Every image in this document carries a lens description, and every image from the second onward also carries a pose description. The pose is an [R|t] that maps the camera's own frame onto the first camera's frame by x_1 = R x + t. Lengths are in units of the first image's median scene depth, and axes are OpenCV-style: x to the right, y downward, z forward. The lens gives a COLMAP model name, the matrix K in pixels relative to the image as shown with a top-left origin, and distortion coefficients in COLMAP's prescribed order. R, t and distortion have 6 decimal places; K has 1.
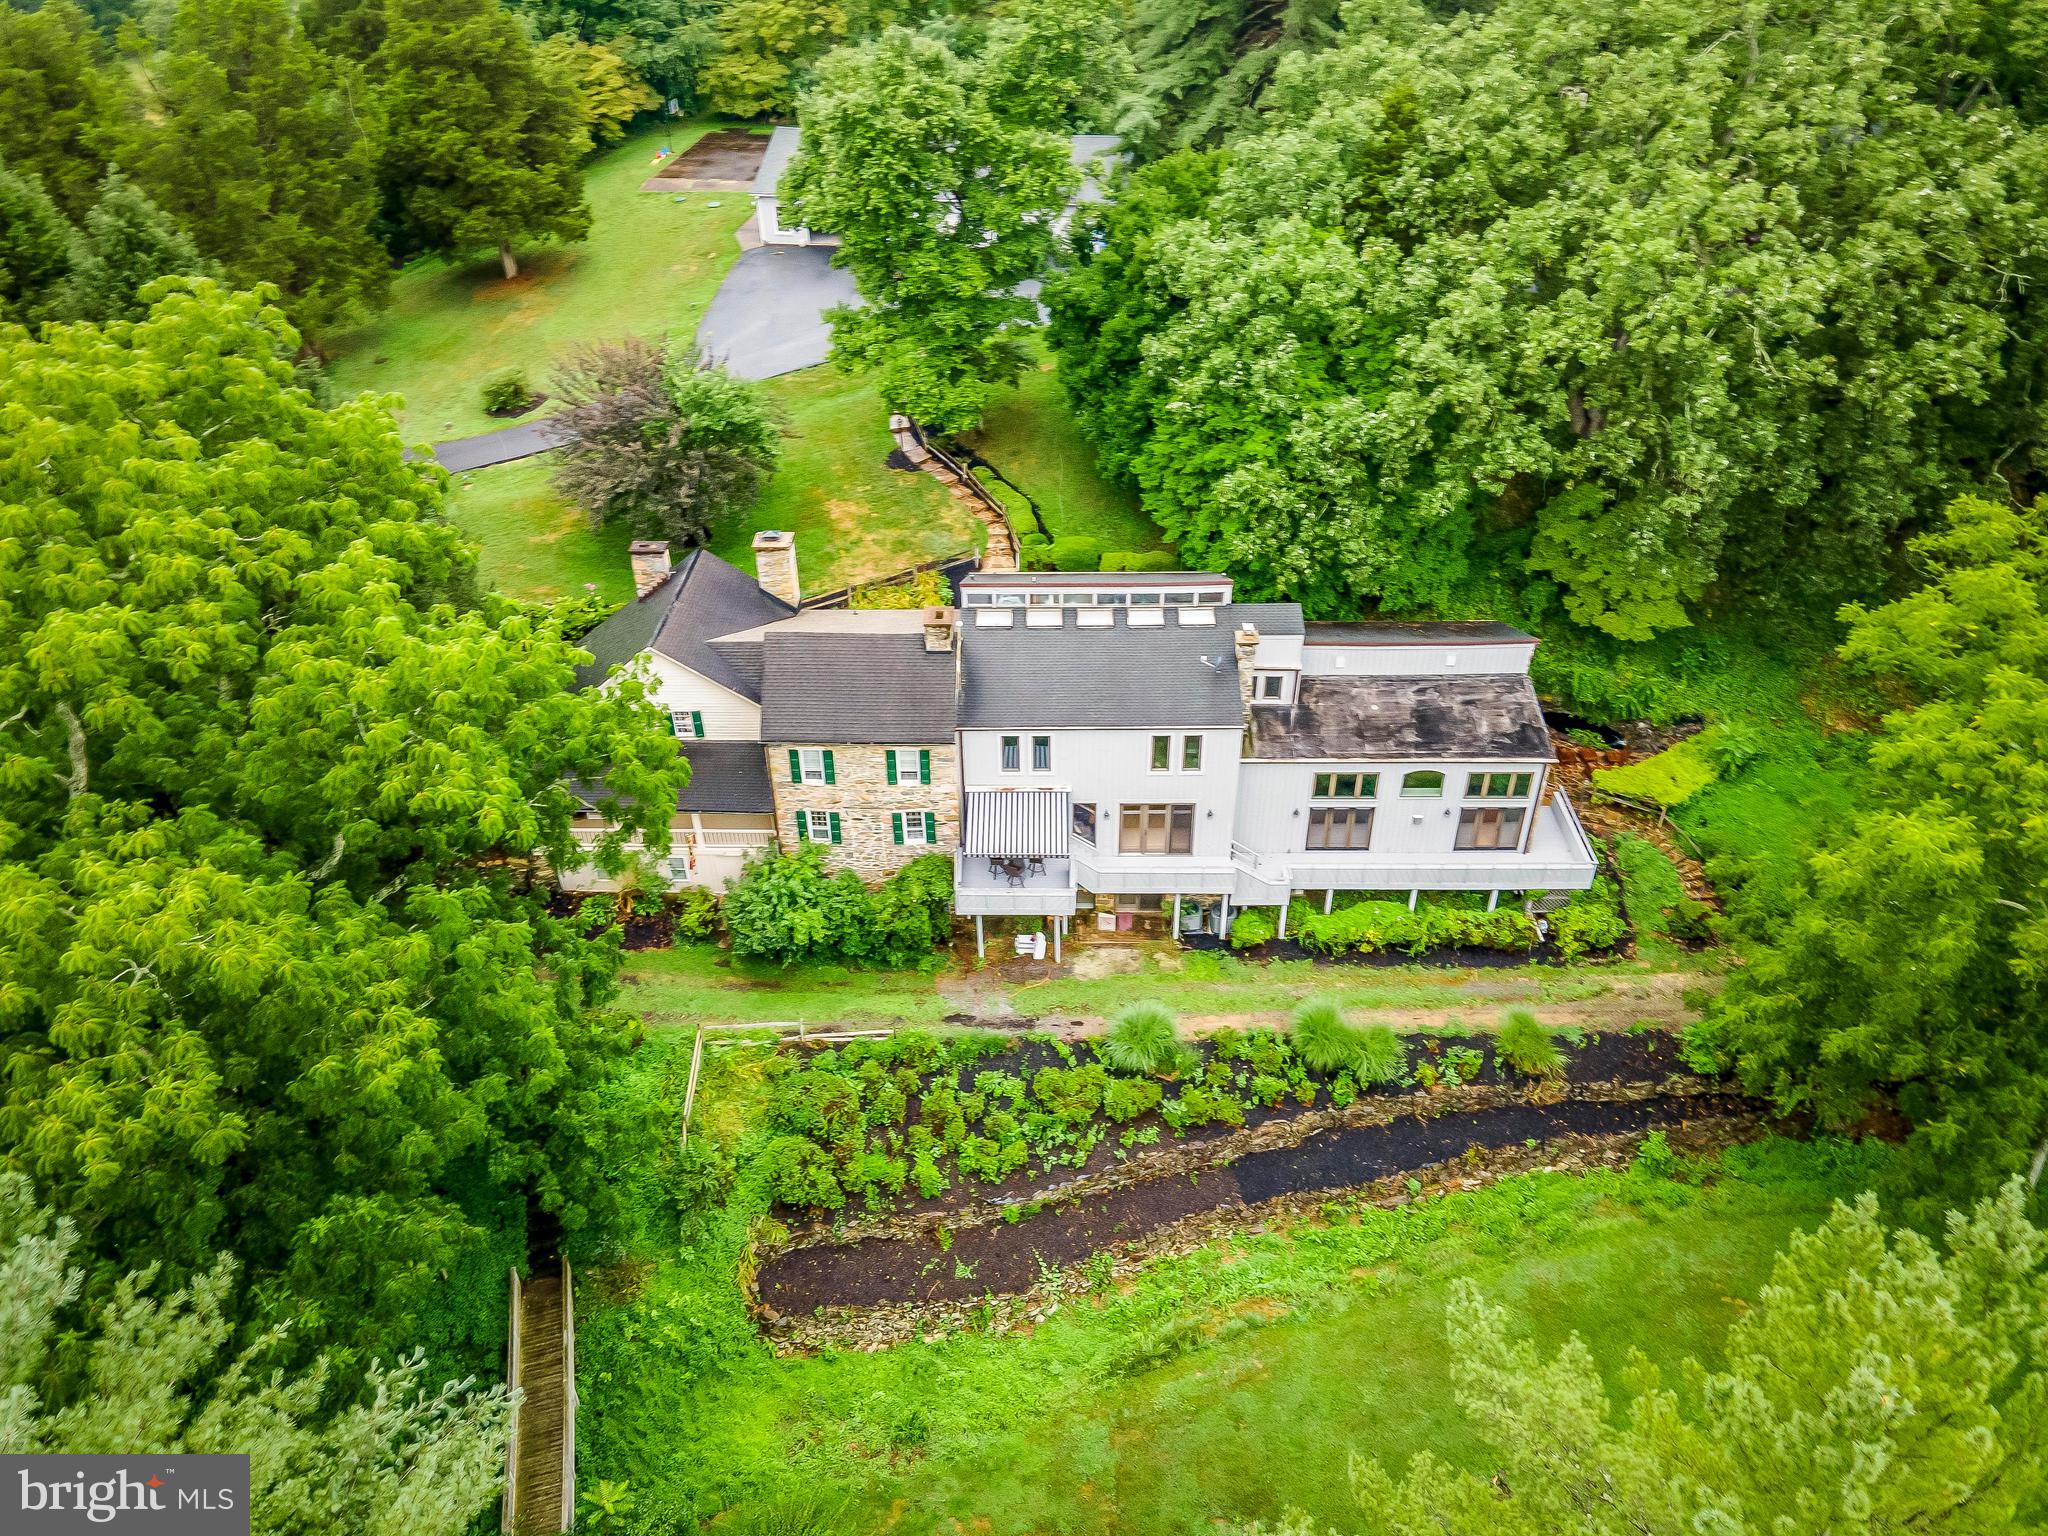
lens RADIAL K [[1507.3, 0, 1023.4], [0, 1507.3, 760.8], [0, 0, 1]] dist [0.037256, 0.007099]
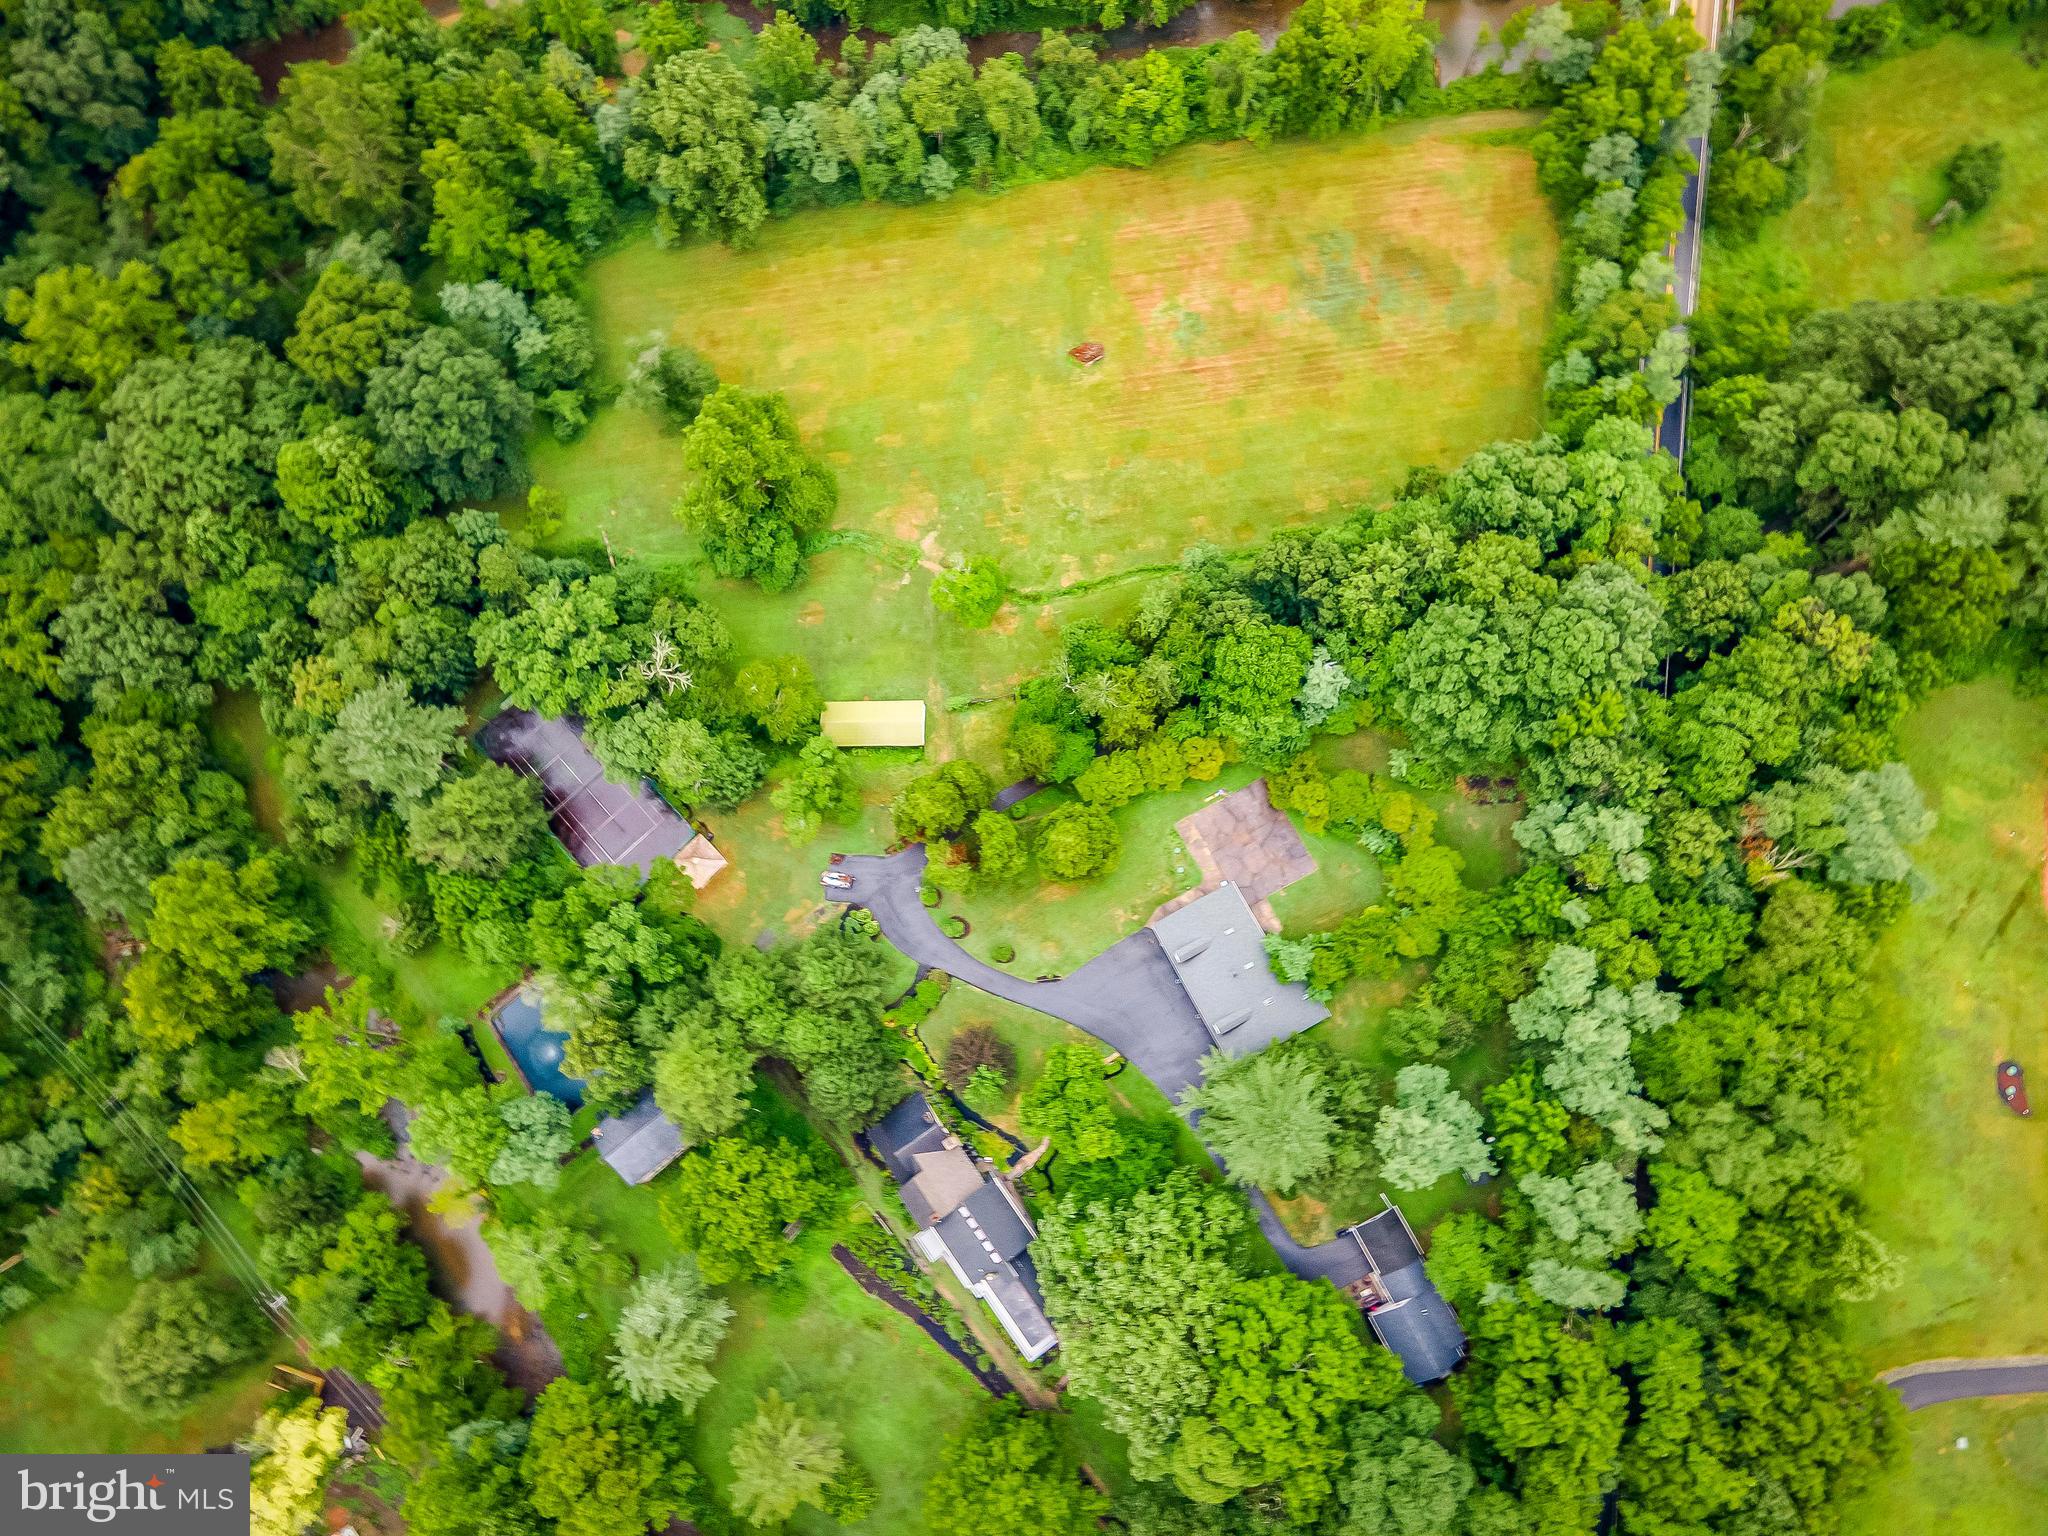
lens RADIAL K [[1511.2, 0, 1024.0], [0, 1511.2, 768.0], [0, 0, 1]] dist [0.034922, 0.000455]
pose [[0.600757, 0.780860, -0.171312, -0.156669], [-0.421468, 0.491459, 0.762124, -3.807962], [0.679306, -0.385649, 0.624355, -0.881918]]
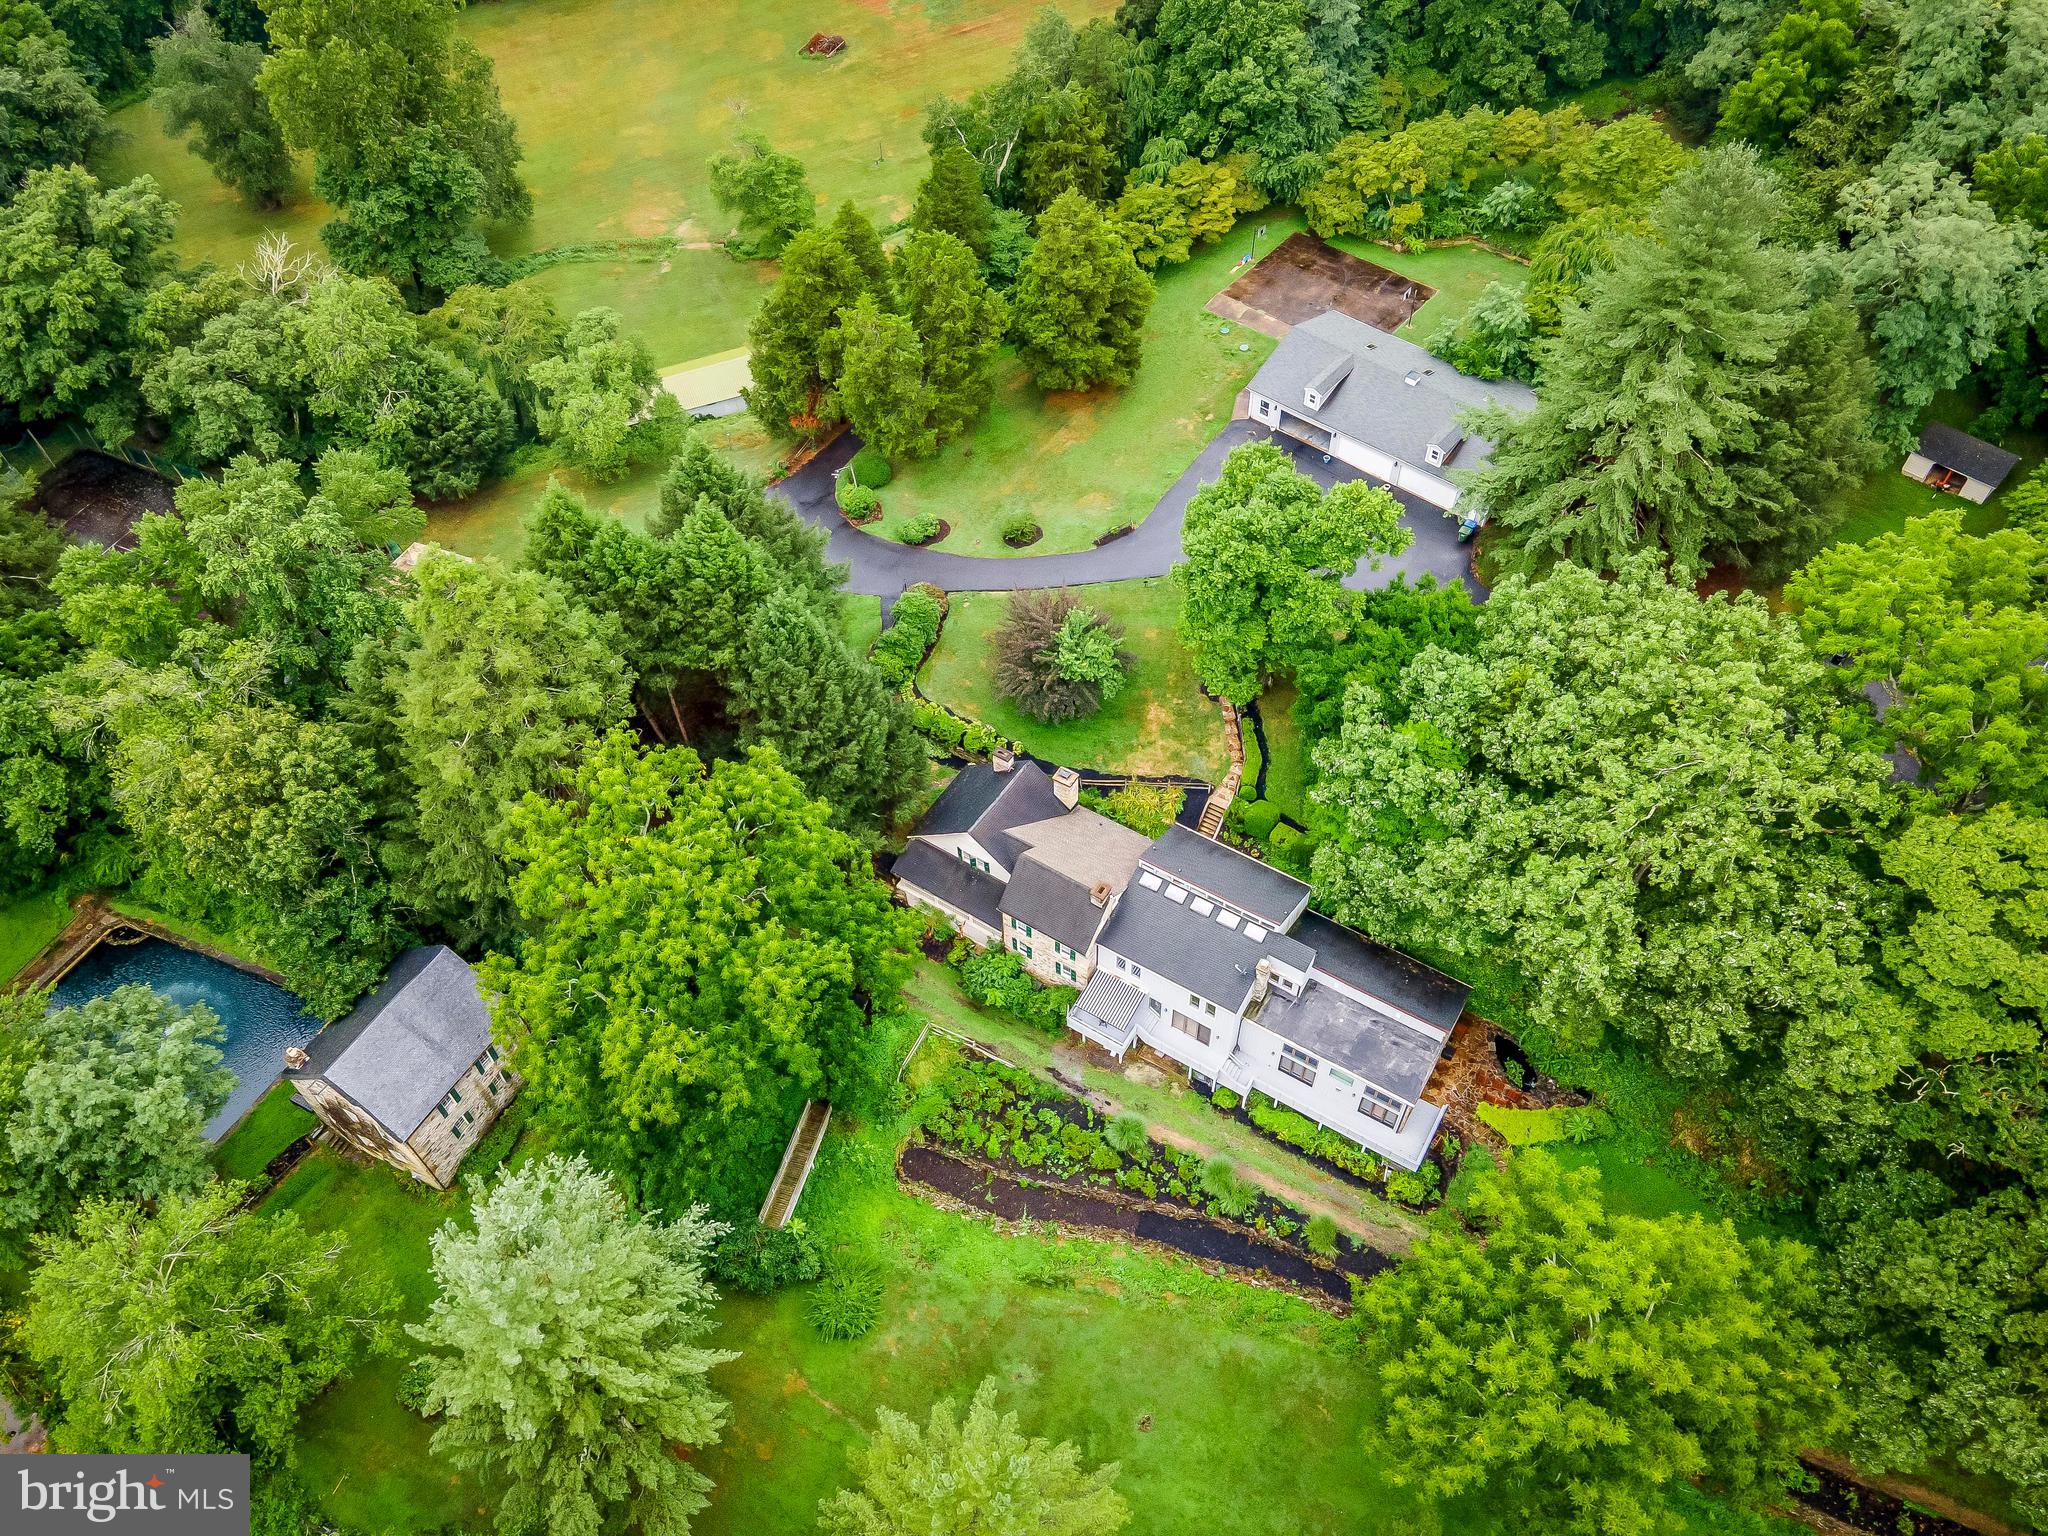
lens RADIAL K [[1507.3, 0, 1023.4], [0, 1507.3, 760.8], [0, 0, 1]] dist [0.037256, 0.007099]
pose [[0.856694, 0.403167, -0.321763, 0.382852], [-0.291161, 0.892865, 0.343537, -0.828879], [0.425794, -0.200621, 0.882298, -0.614867]]
